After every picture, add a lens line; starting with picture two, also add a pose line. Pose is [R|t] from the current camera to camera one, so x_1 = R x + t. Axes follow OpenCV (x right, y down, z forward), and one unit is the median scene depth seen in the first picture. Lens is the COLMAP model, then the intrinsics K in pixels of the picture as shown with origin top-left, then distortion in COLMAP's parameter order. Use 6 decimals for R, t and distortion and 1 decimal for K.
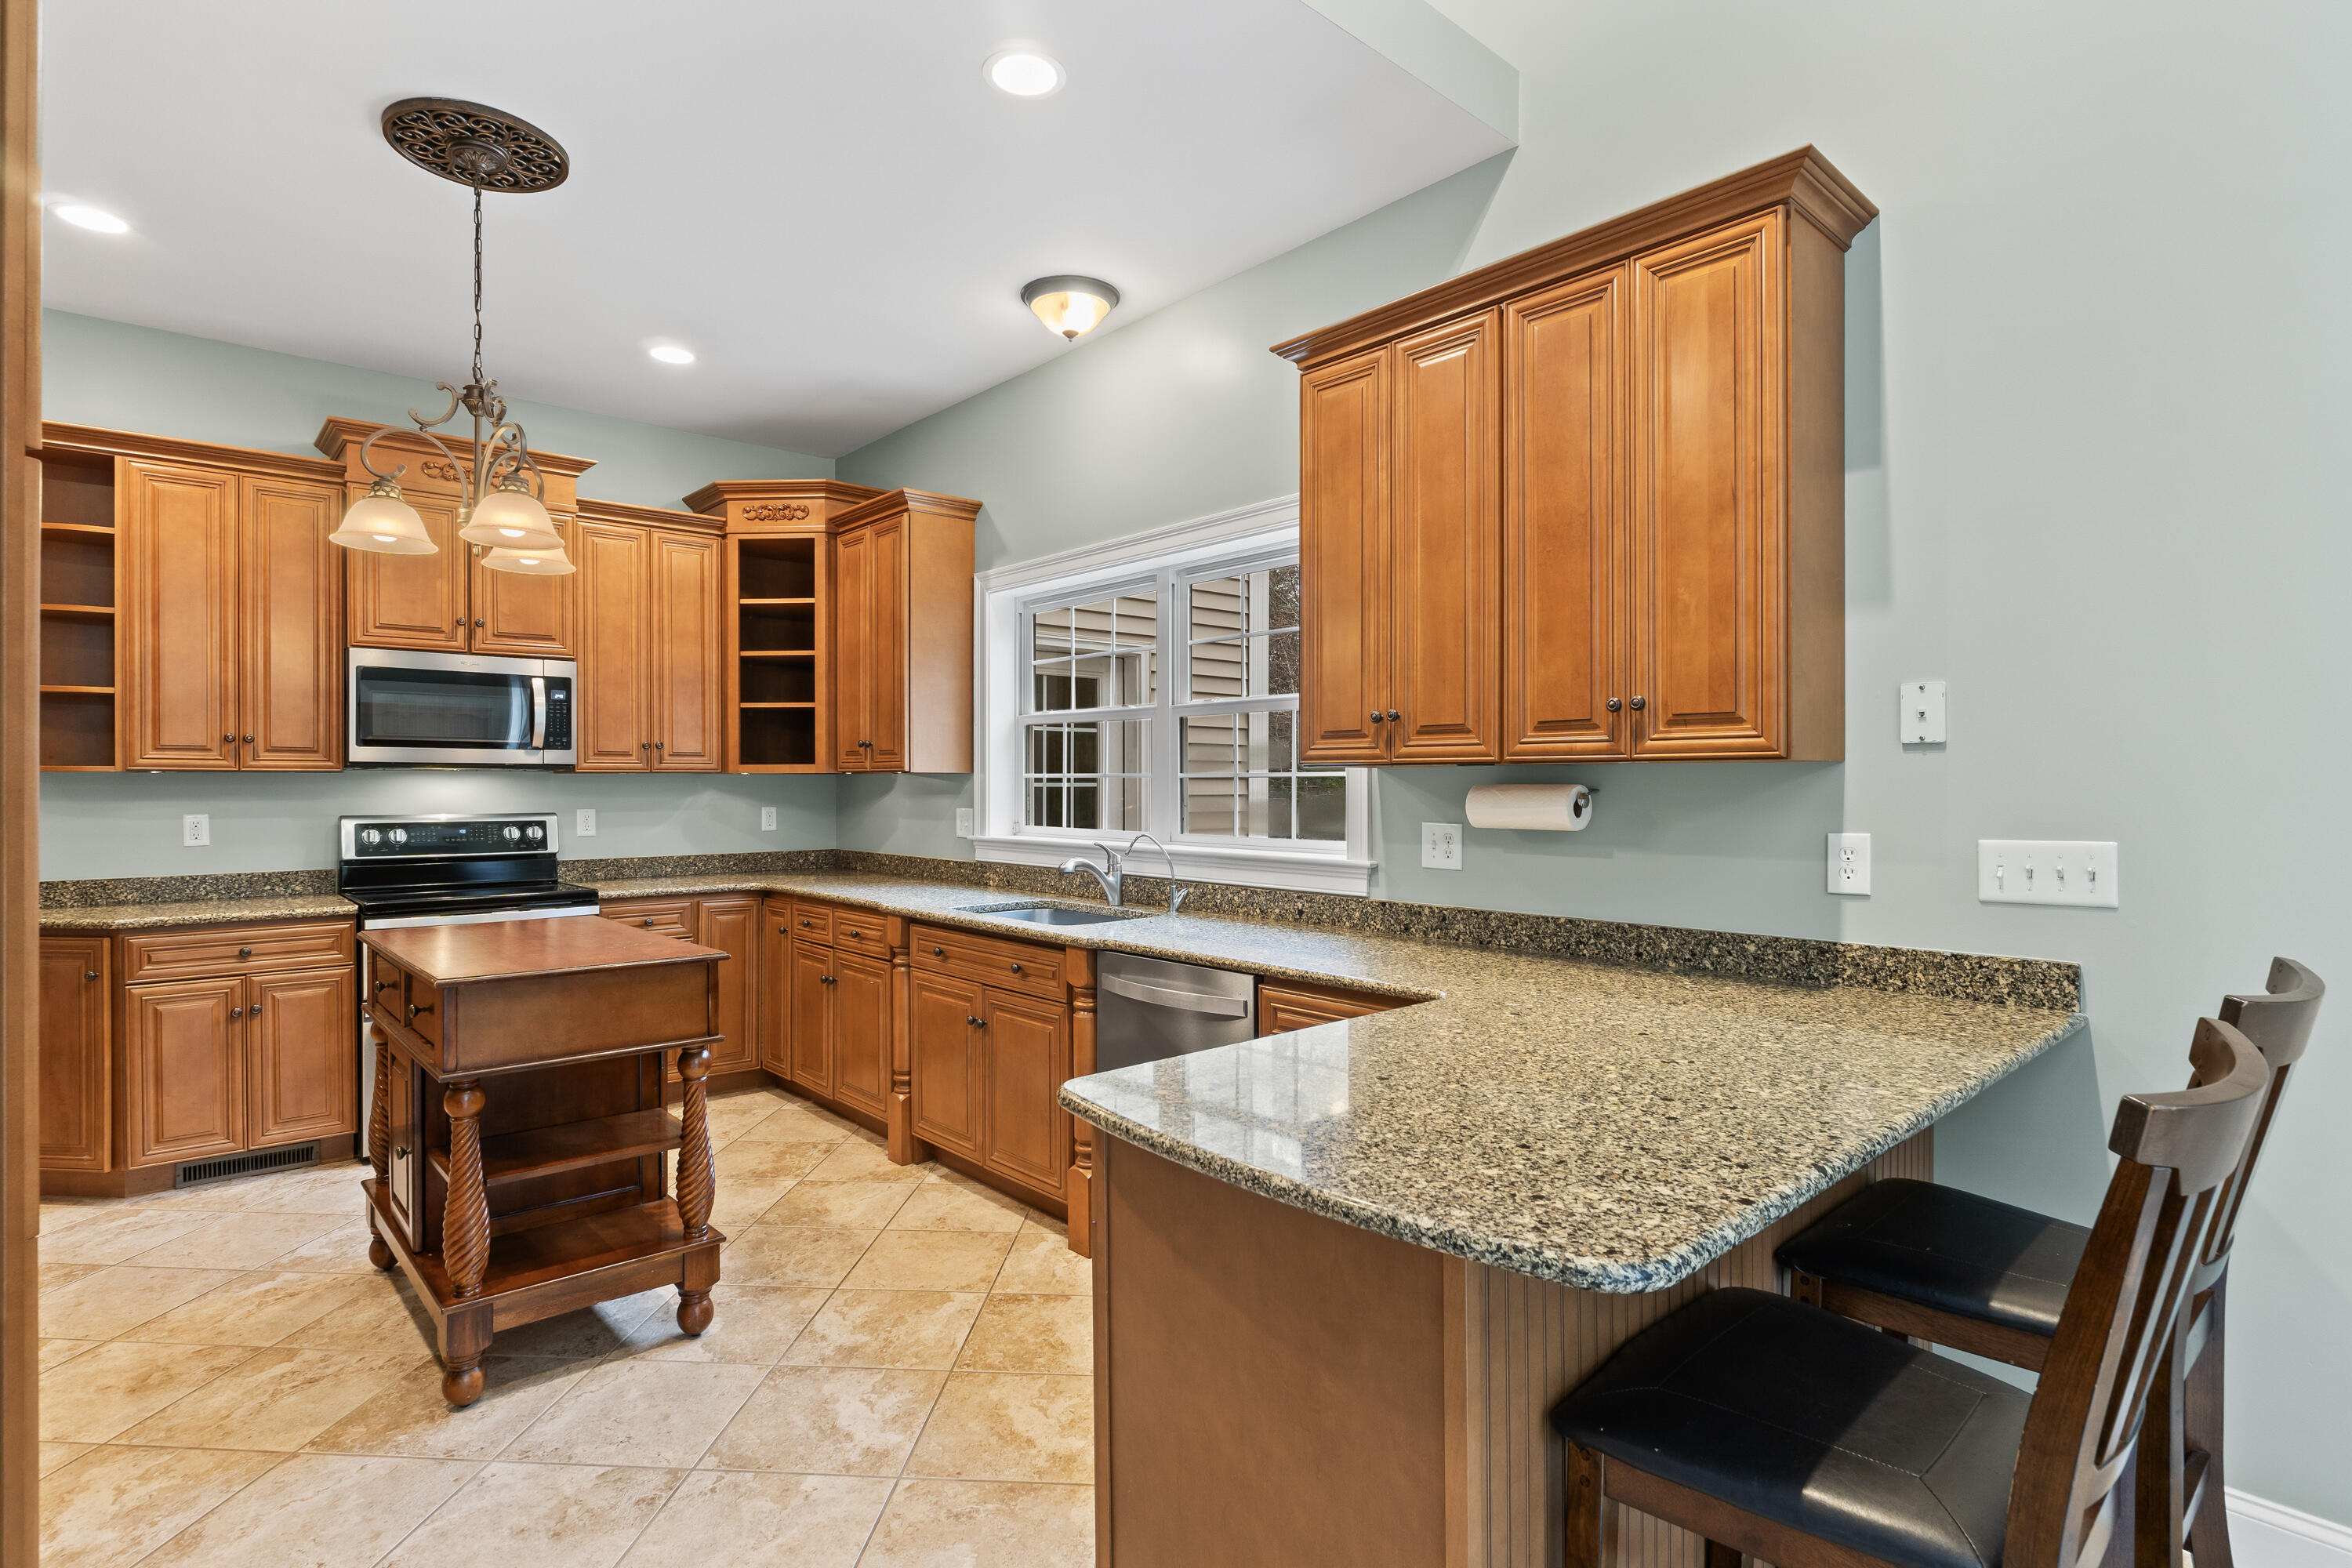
lens RADIAL K [[1158.4, 0, 1176.0], [0, 1158.4, 784.0], [0, 0, 1]] dist [-0.015587, -0.000118]
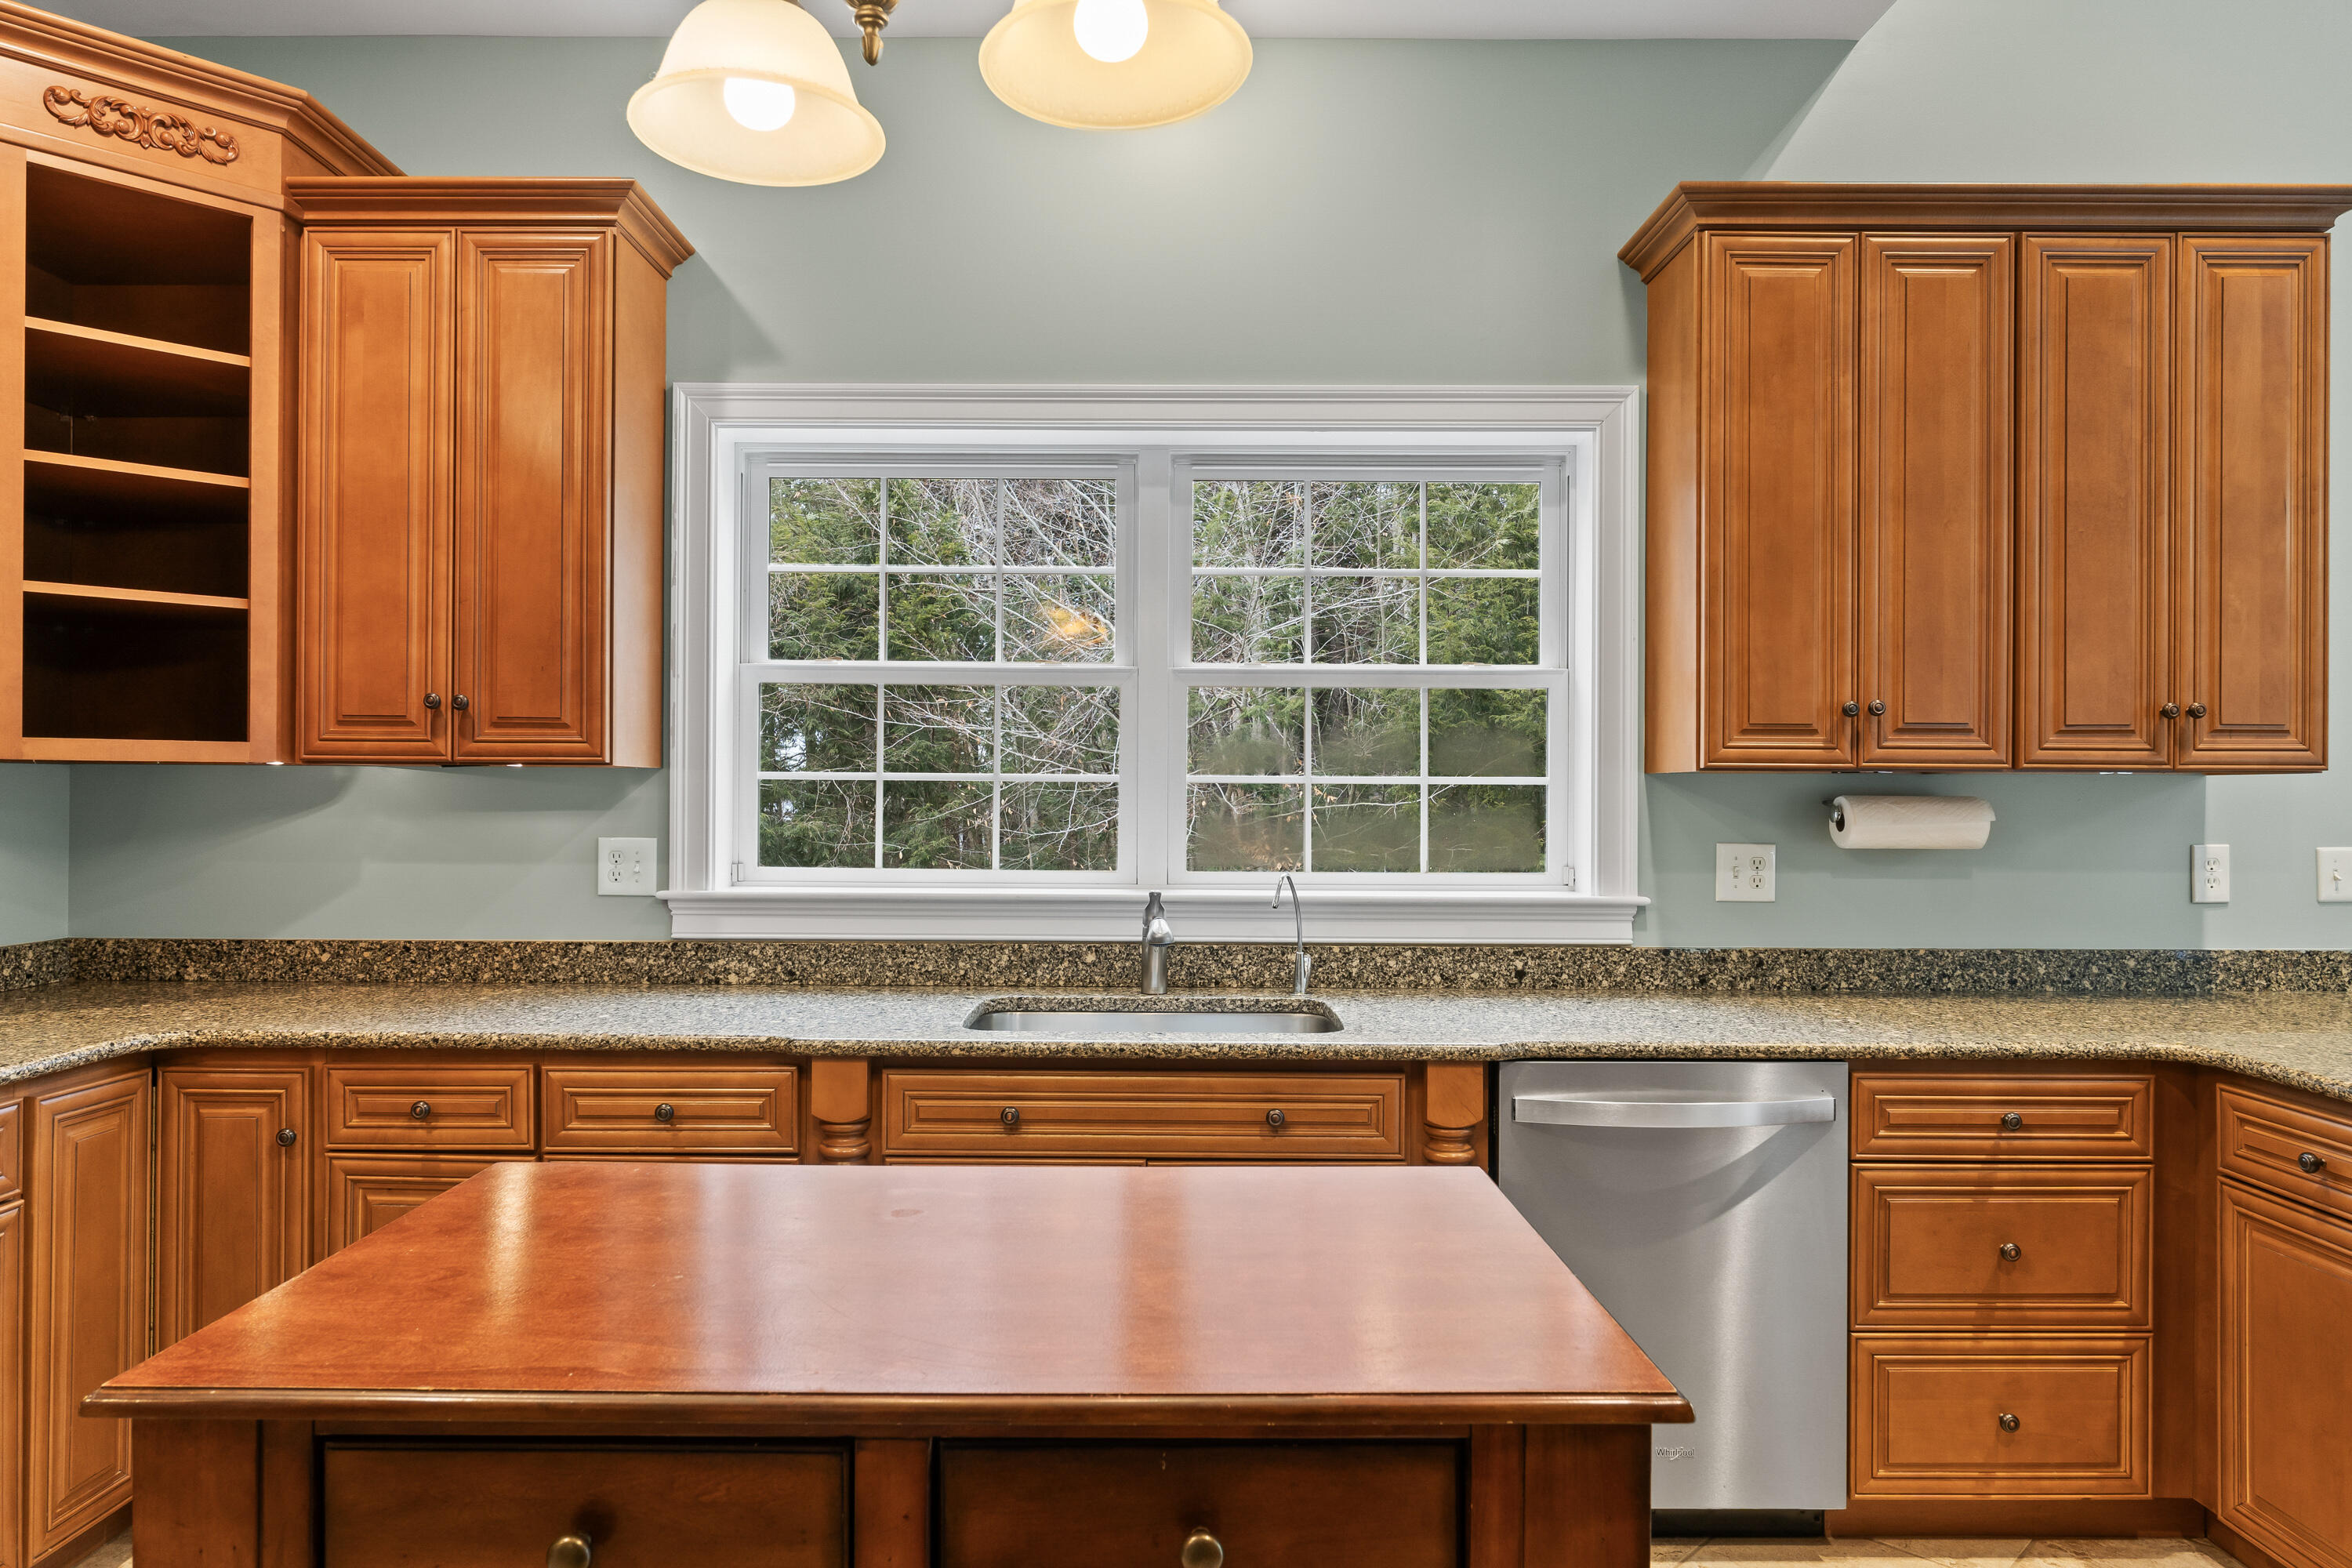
lens RADIAL K [[1452.5, 0, 1168.8], [0, 1452.5, 791.9], [0, 0, 1]] dist [-0.006195, -0.000830]
pose [[0.673622, 0.005731, 0.739054, -0.564772], [-0.004425, 0.999983, -0.003720, 0.002336], [-0.739063, -0.000764, 0.673636, 0.450567]]
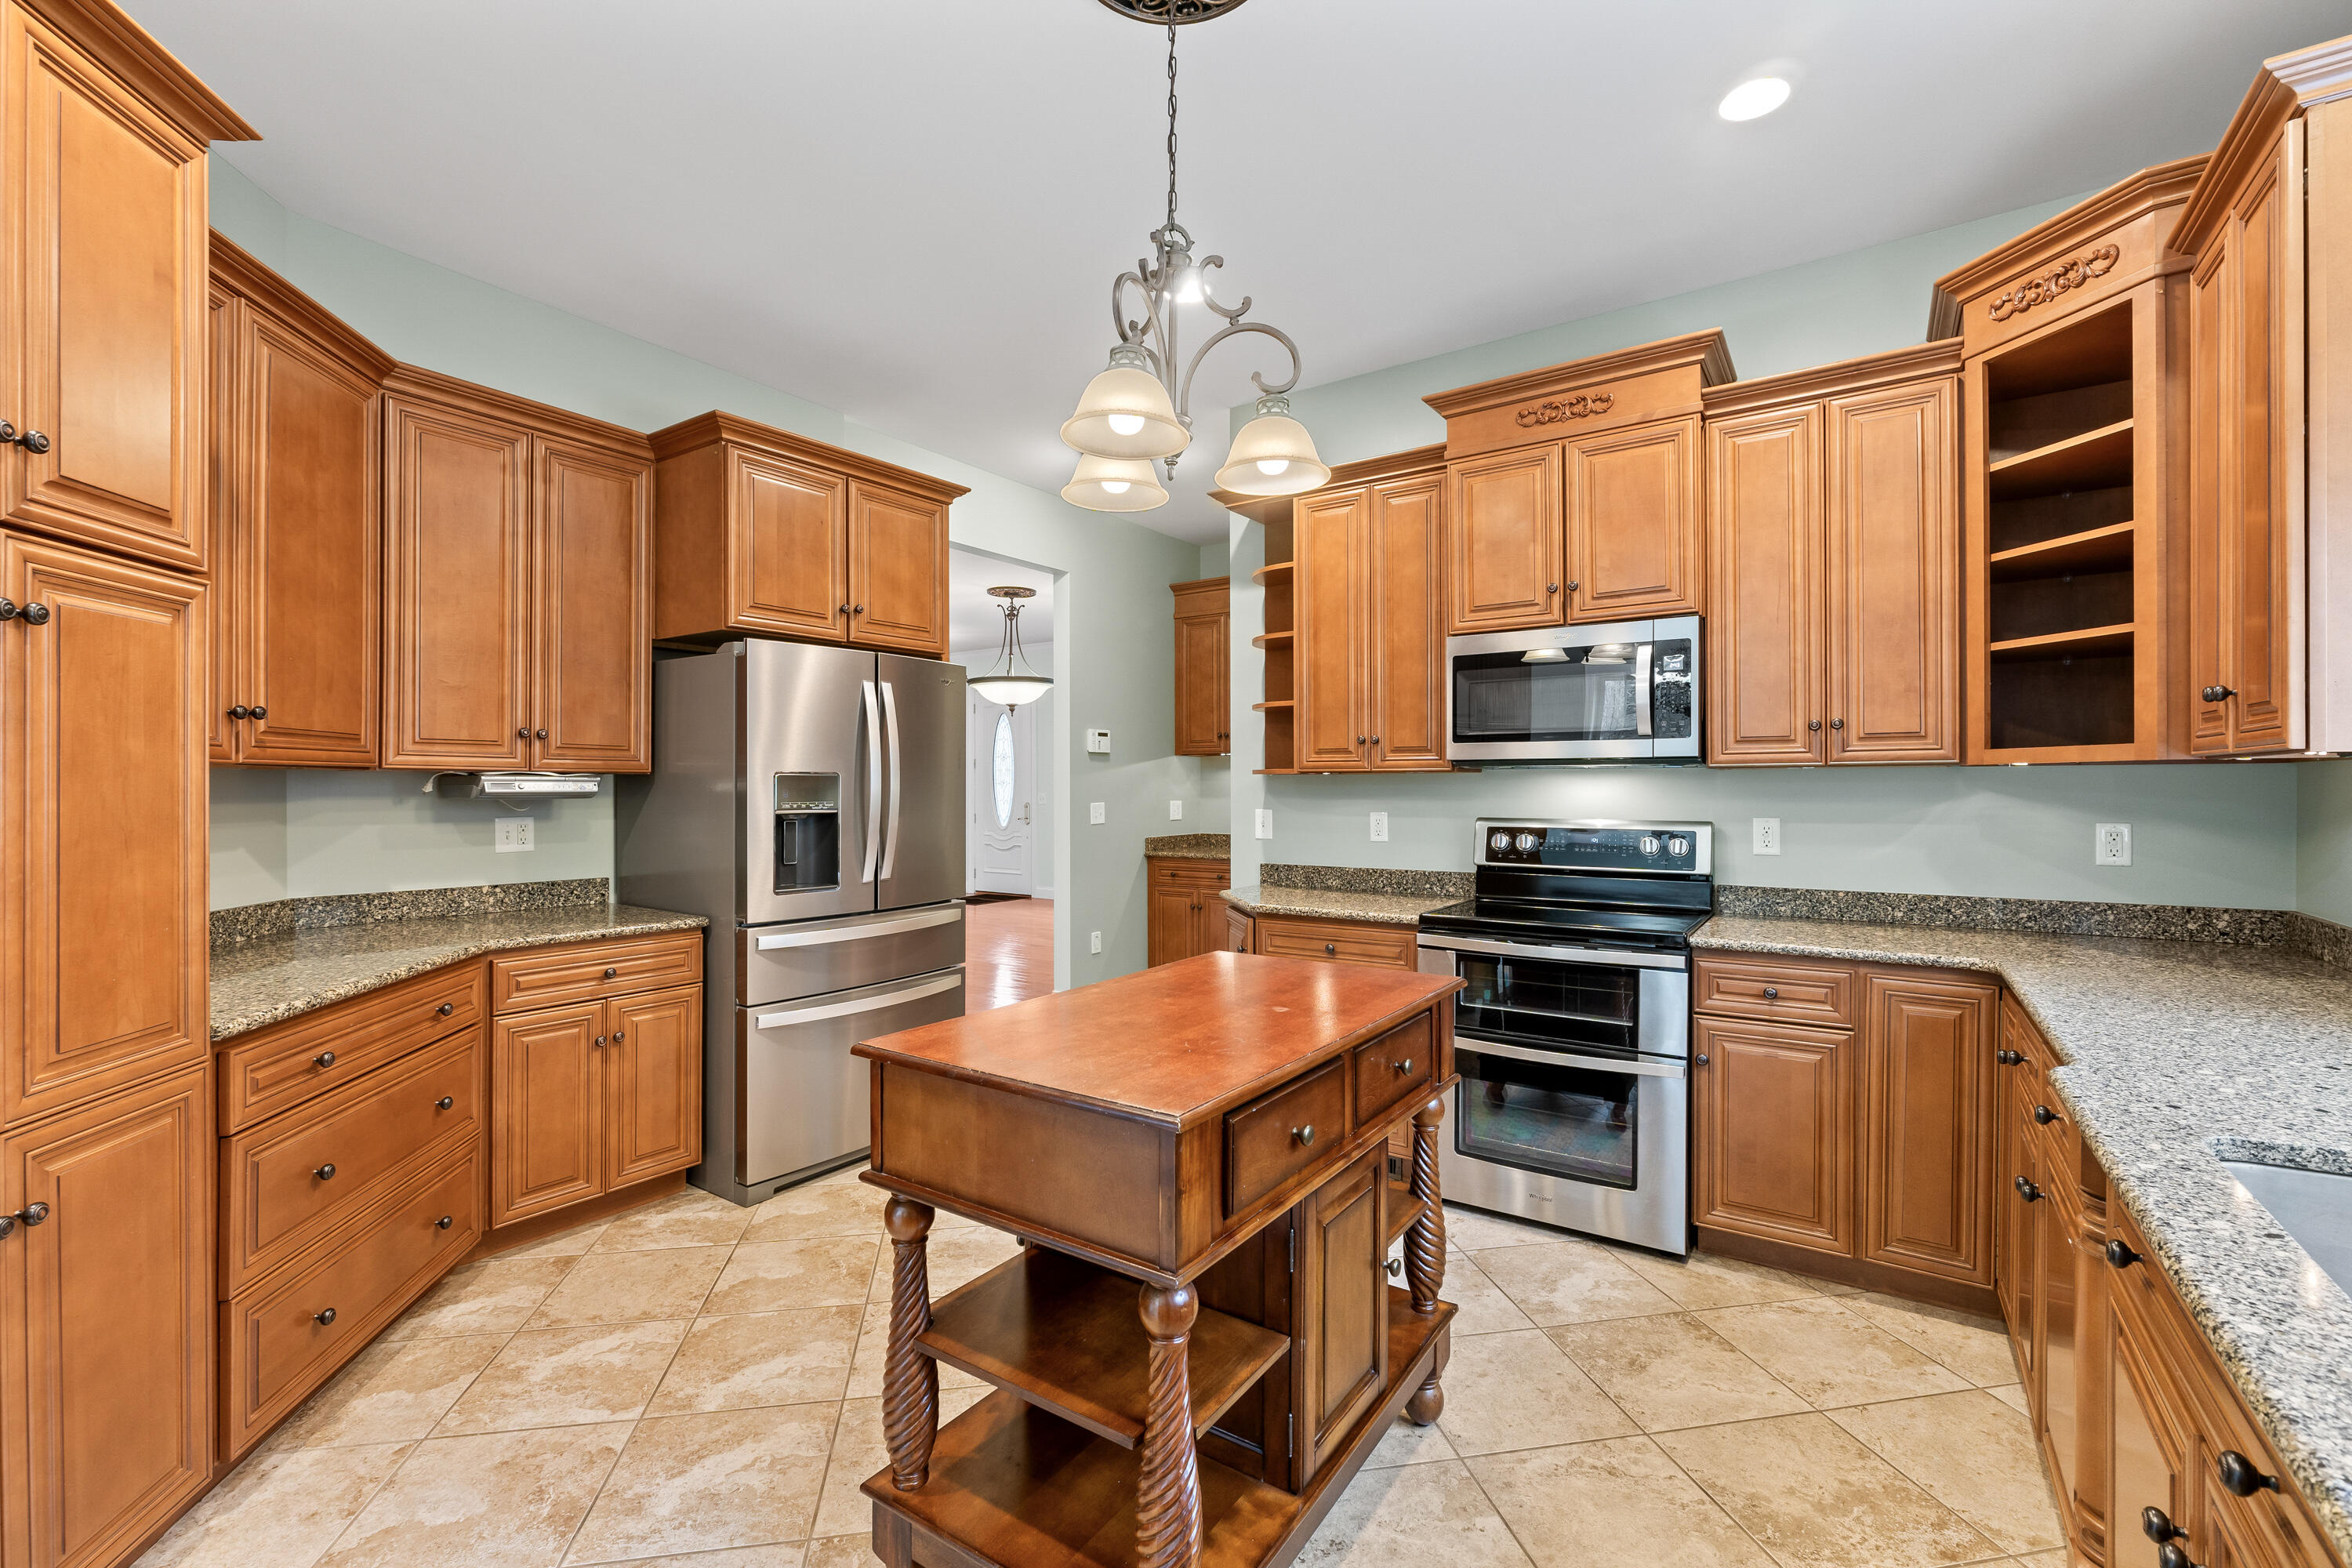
lens RADIAL K [[1007.4, 0, 1173.6], [0, 1007.4, 791.3], [0, 0, 1]] dist [-0.002582, -0.000362]
pose [[0.235365, 0.005347, -0.971892, 0.022096], [0.001271, 0.999982, 0.005809, 0.000847], [0.971906, -0.002603, 0.235354, 0.569978]]
